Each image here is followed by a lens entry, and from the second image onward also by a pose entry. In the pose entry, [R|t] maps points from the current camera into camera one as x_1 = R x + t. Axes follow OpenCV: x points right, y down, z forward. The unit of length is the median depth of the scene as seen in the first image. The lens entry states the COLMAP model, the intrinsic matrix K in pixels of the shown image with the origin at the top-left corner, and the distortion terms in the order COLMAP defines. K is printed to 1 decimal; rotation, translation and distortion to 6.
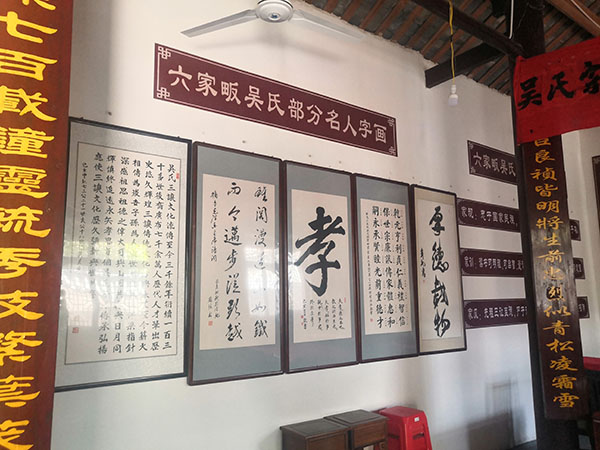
lens RADIAL K [[465.6, 0, 292.4], [0, 465.6, 228.3], [0, 0, 1]] dist [-0.003923, 0.011457]
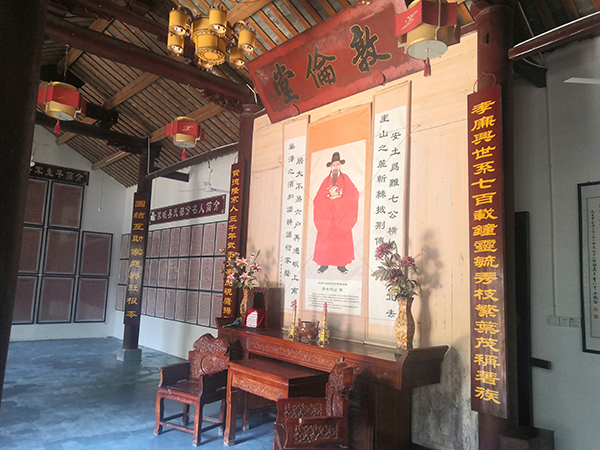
lens RADIAL K [[467.3, 0, 303.3], [0, 467.3, 228.5], [0, 0, 1]] dist [-0.005066, 0.041929]
pose [[0.111176, -0.099674, -0.988790, 0.706376], [0.099821, 0.991046, -0.088678, -0.026791], [0.988775, -0.088843, 0.120130, -0.110807]]
